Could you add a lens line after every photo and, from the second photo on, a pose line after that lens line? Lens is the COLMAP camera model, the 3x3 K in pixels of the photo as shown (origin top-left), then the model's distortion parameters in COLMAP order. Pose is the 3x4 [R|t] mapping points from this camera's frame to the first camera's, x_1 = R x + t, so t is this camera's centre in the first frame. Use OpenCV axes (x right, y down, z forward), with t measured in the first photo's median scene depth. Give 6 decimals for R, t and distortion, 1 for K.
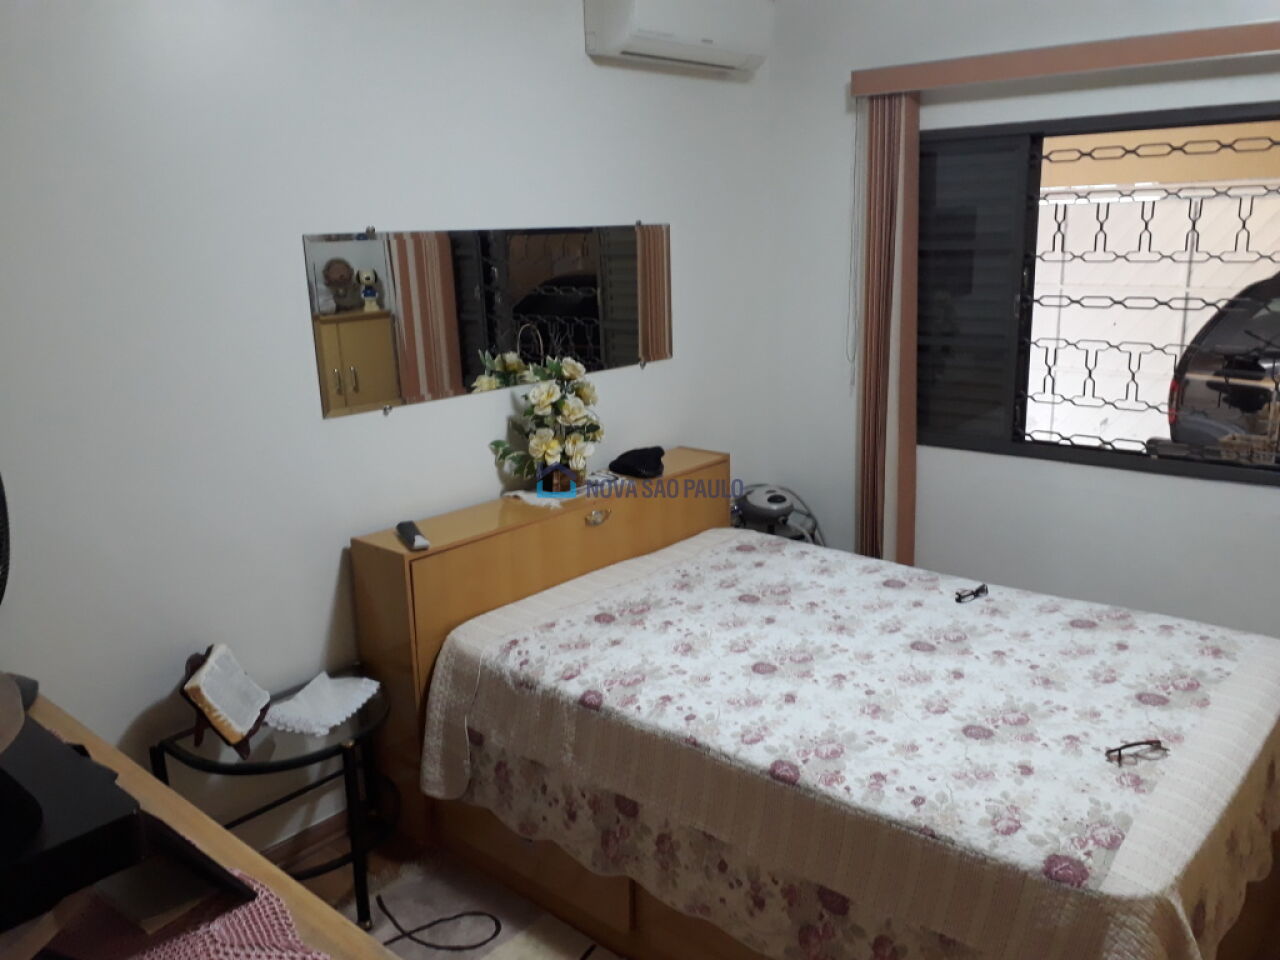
lens RADIAL K [[1039.0, 0, 640.0], [0, 1039.0, 480.0], [0, 0, 1]] dist [-0.009836, -0.004538]
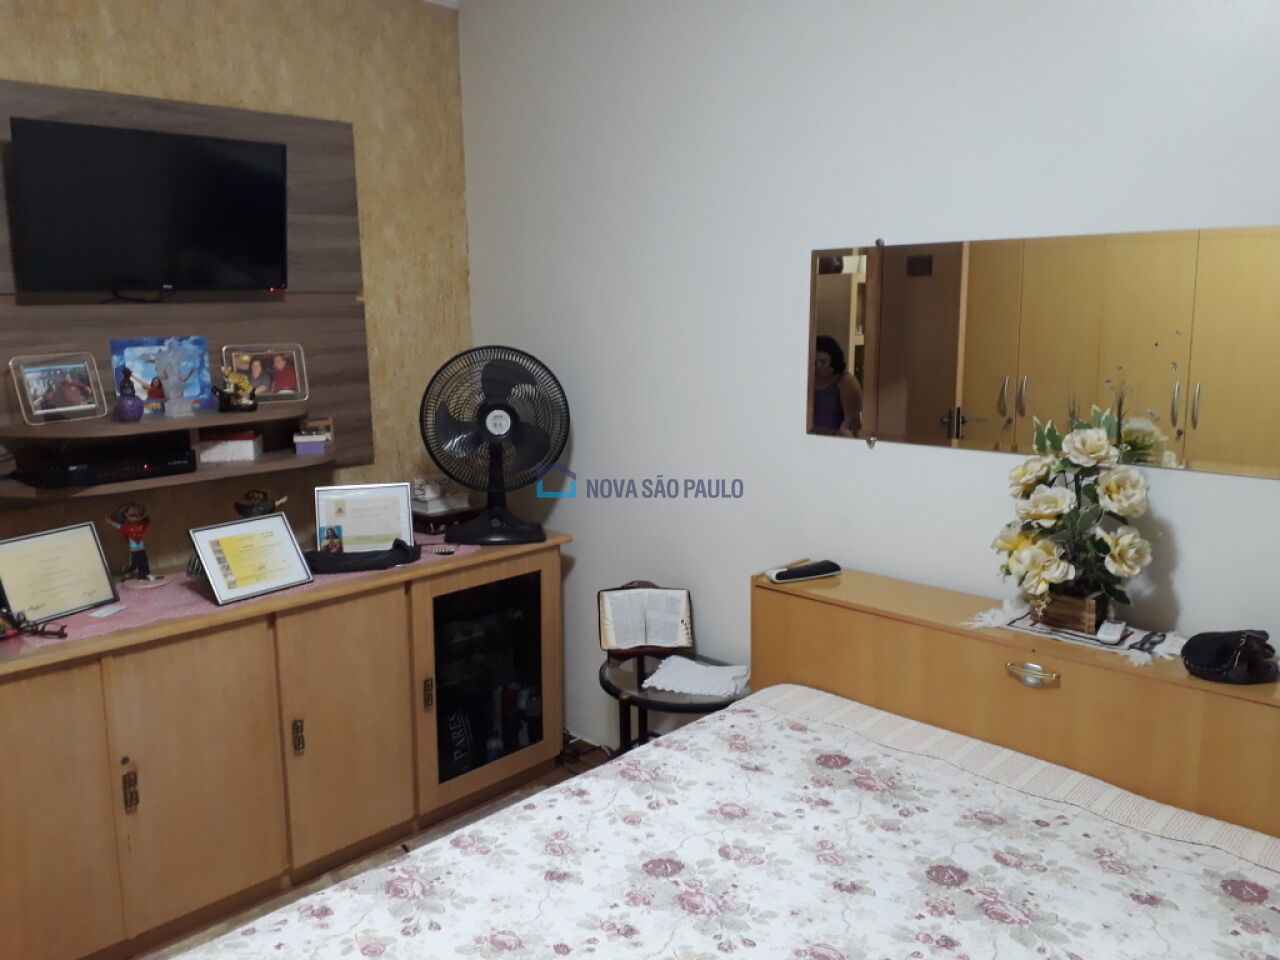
lens RADIAL K [[1039.0, 0, 640.0], [0, 1039.0, 480.0], [0, 0, 1]] dist [-0.009836, -0.004538]
pose [[-0.031589, 0.225884, -0.973642, 0.666802], [-0.235440, 0.945035, 0.226886, -0.200435], [0.971375, 0.236401, 0.023330, 0.806342]]
